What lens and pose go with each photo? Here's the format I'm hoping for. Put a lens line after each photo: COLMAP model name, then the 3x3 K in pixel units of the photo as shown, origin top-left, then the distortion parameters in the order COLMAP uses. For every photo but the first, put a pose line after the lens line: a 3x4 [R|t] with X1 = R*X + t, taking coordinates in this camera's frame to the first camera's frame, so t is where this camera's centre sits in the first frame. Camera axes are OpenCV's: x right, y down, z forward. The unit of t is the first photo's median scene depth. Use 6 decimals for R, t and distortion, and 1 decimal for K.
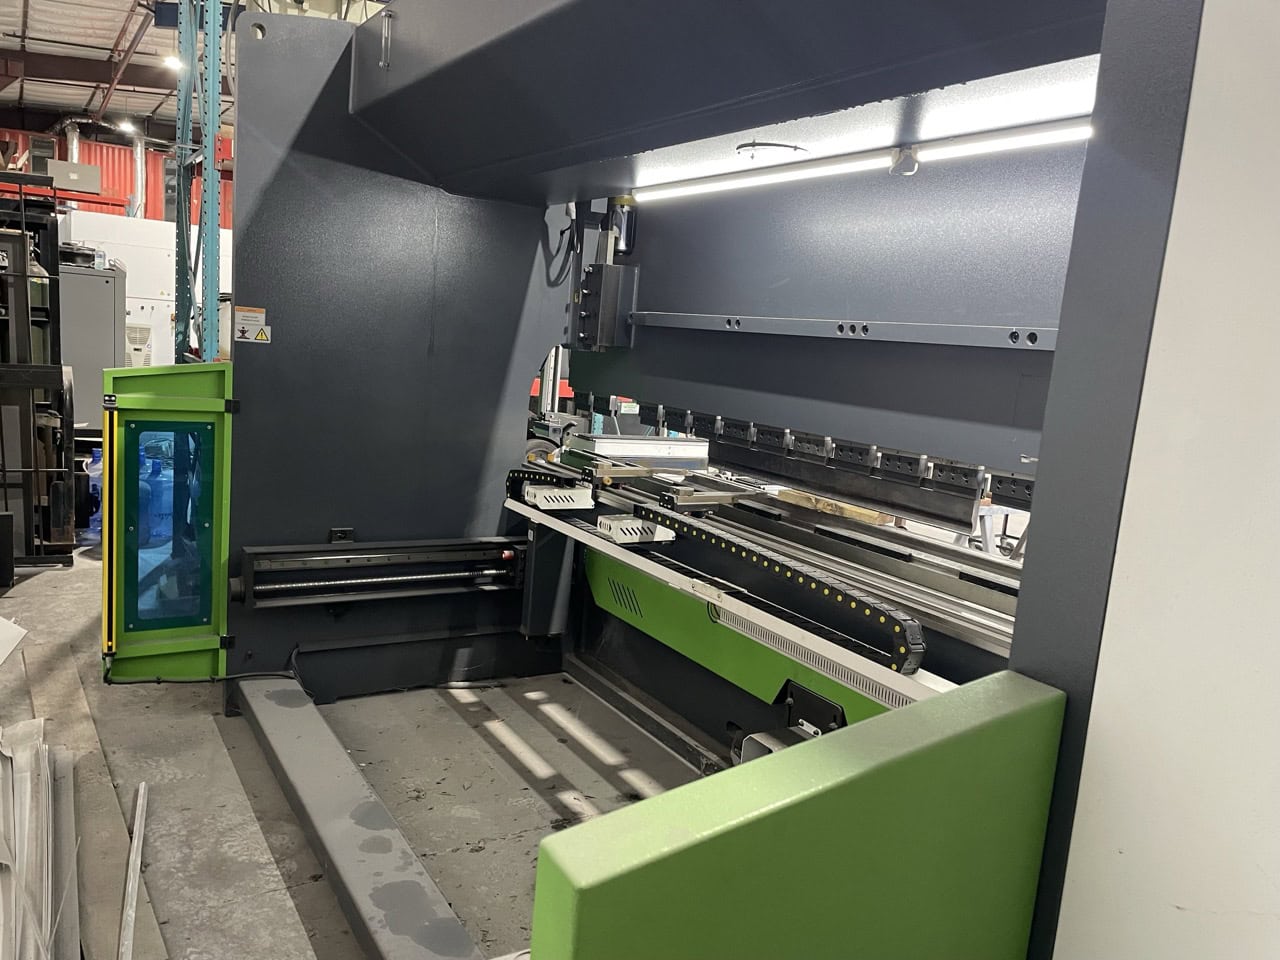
lens RADIAL K [[968.3, 0, 639.3], [0, 968.3, 486.7], [0, 0, 1]] dist [0.103464, -0.138886]
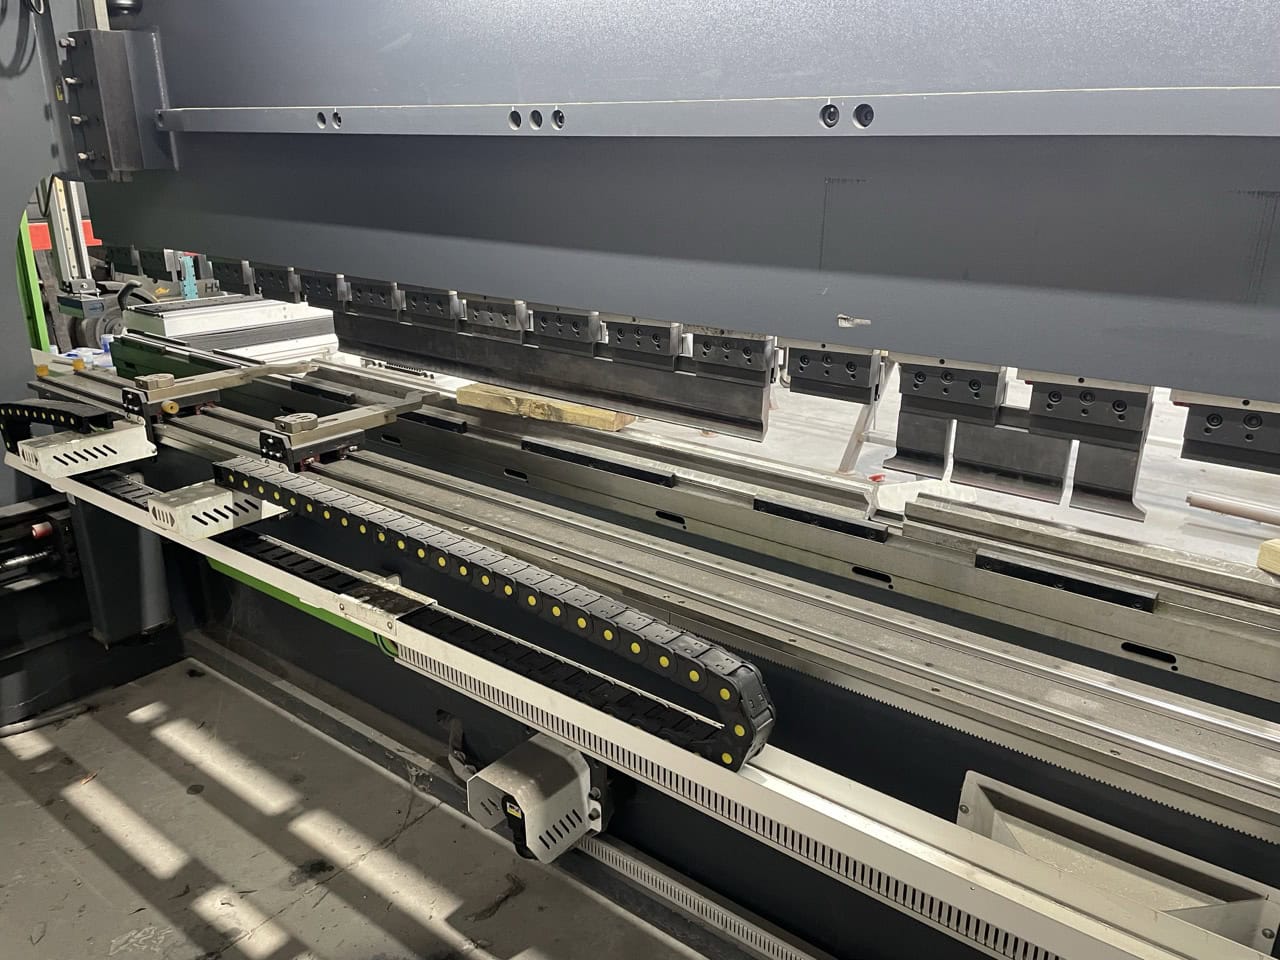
lens RADIAL K [[968.3, 0, 639.3], [0, 968.3, 486.7], [0, 0, 1]] dist [0.103464, -0.138886]
pose [[0.934607, -0.192822, 0.298881, 0.049623], [0.127562, 0.966113, 0.224395, -0.061266], [-0.332021, -0.171596, 0.927533, 0.335989]]
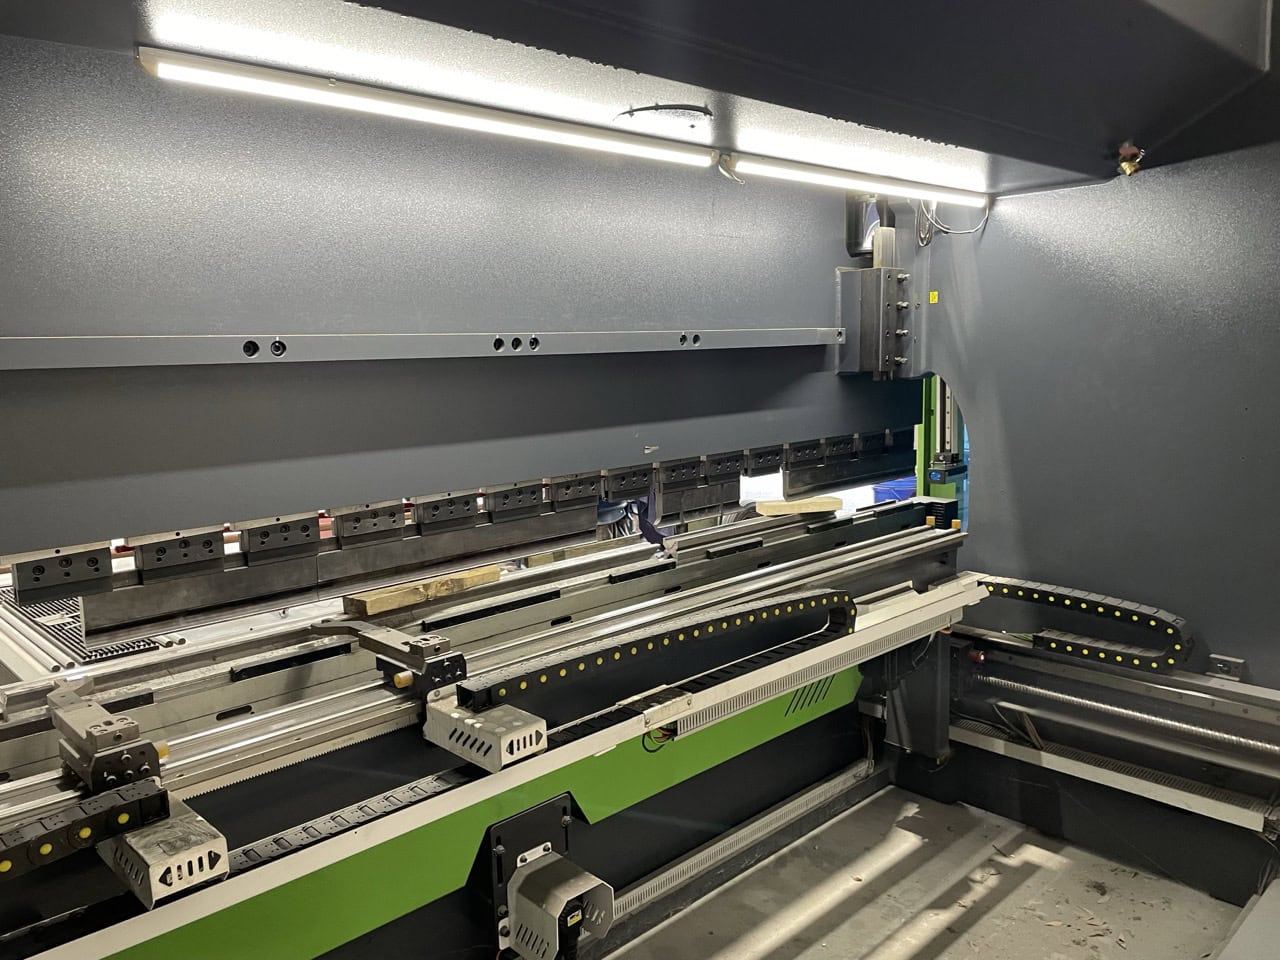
lens RADIAL K [[944.3, 0, 640.0], [0, 944.3, 480.0], [0, 0, 1]] dist [0.062311, -0.000533]
pose [[-0.203031, -0.216339, 0.954974, -0.457966], [0.160885, 0.954662, 0.250473, -0.193834], [-0.965865, 0.204495, -0.159020, 0.878889]]
